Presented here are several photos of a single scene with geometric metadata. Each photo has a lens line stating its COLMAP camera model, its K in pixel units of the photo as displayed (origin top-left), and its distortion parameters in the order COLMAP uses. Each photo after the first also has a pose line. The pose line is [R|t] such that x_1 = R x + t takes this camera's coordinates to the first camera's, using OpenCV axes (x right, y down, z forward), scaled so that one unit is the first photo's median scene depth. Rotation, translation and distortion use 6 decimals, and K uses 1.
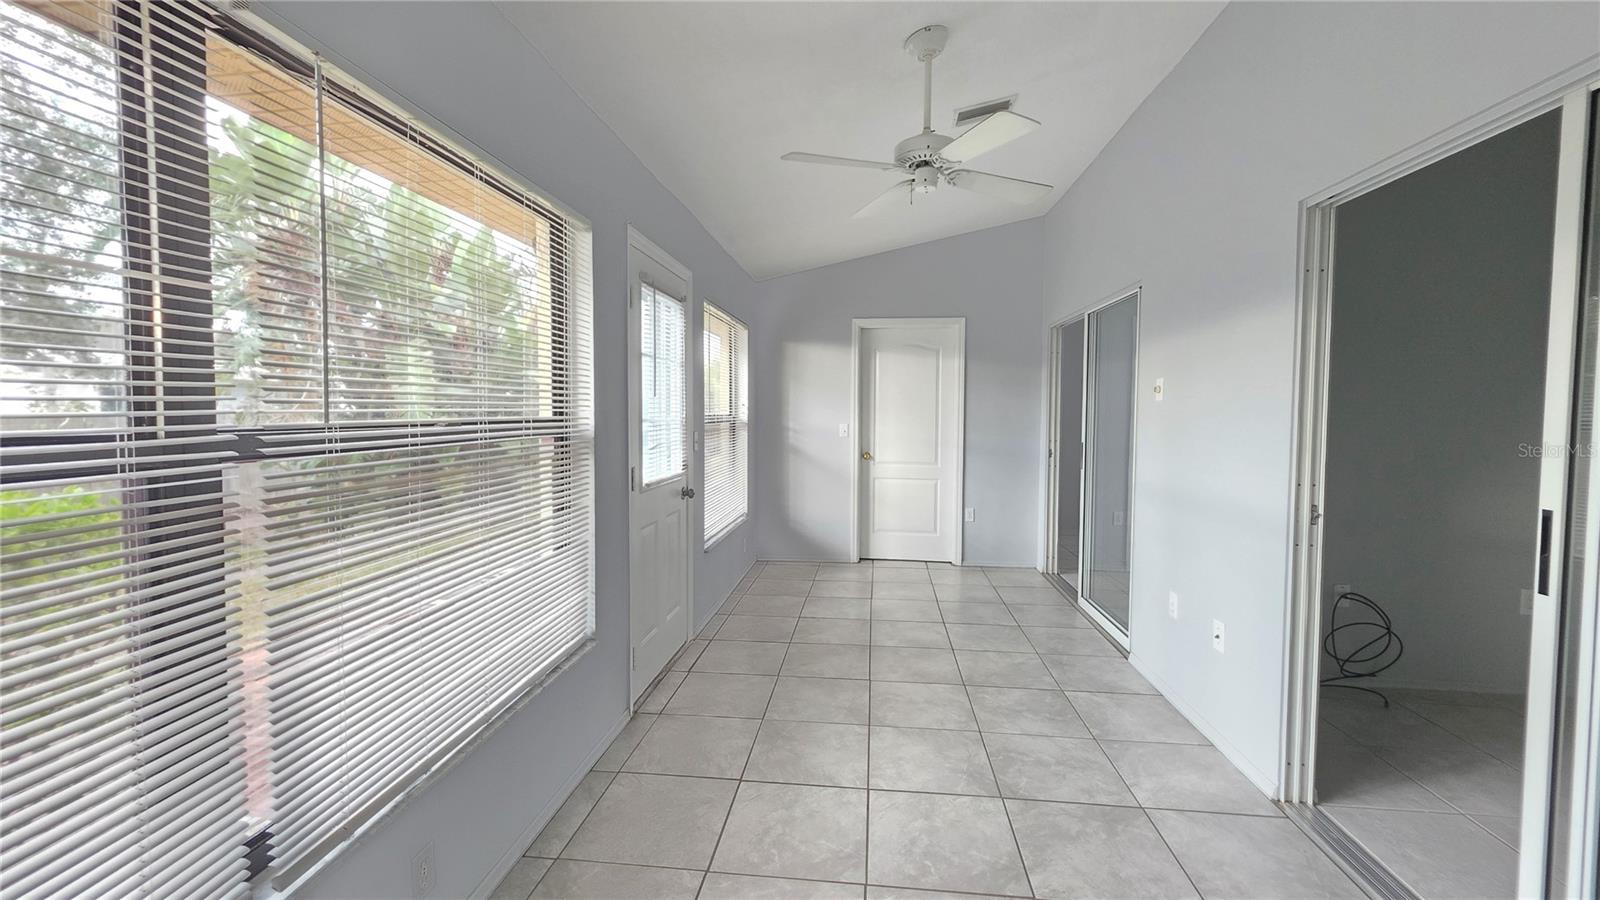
lens RADIAL K [[644.4, 0, 799.1], [0, 644.4, 443.7], [0, 0, 1]] dist [0.001803, 0.000669]
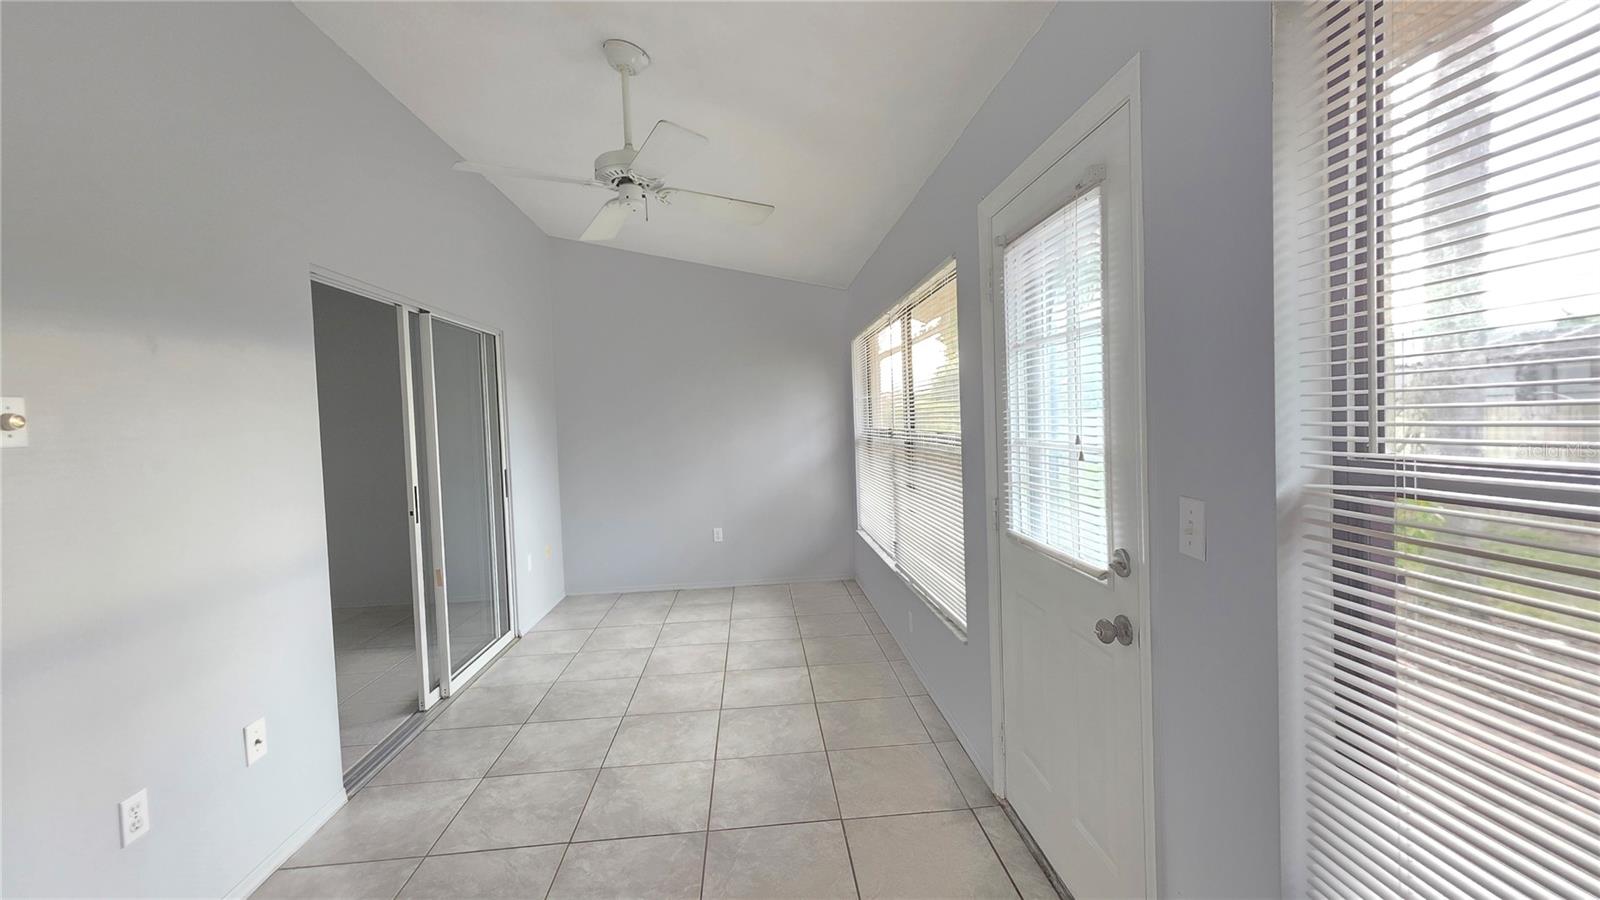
lens RADIAL K [[644.4, 0, 799.0], [0, 644.4, 449.6], [0, 0, 1]] dist [0.001803, 0.000669]
pose [[-0.980870, 0.027344, -0.192732, 0.159811], [0.010806, 0.996207, 0.086343, -0.115097], [0.194362, 0.082609, -0.977445, 2.014180]]
